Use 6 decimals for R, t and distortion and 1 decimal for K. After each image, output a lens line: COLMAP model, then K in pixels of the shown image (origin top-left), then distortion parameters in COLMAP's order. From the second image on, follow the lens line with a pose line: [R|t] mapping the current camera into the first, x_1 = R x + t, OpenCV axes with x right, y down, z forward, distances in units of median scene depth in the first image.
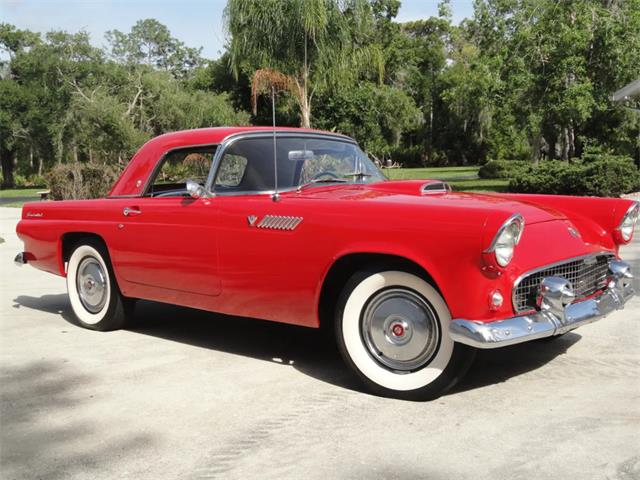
lens RADIAL K [[743.0, 0, 320.0], [0, 743.0, 240.0], [0, 0, 1]] dist [-0.007416, 0.007352]
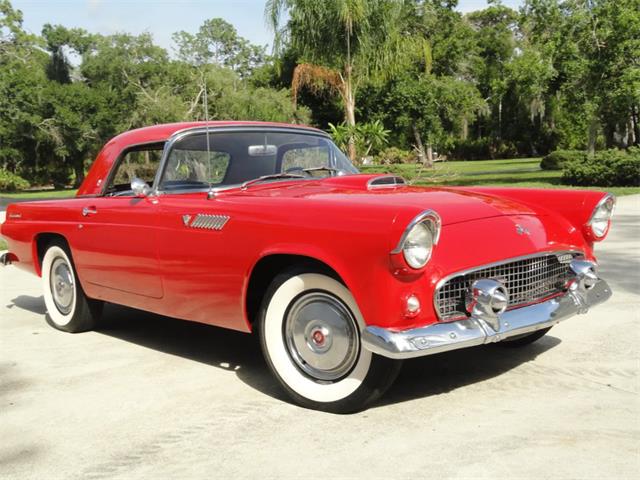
lens RADIAL K [[743.0, 0, 320.0], [0, 743.0, 240.0], [0, 0, 1]] dist [-0.007416, 0.007352]
pose [[0.994978, -0.009032, -0.099686, 0.119232], [0.009698, 0.999934, 0.006196, -0.003315], [0.099623, -0.007131, 0.995000, 0.046316]]
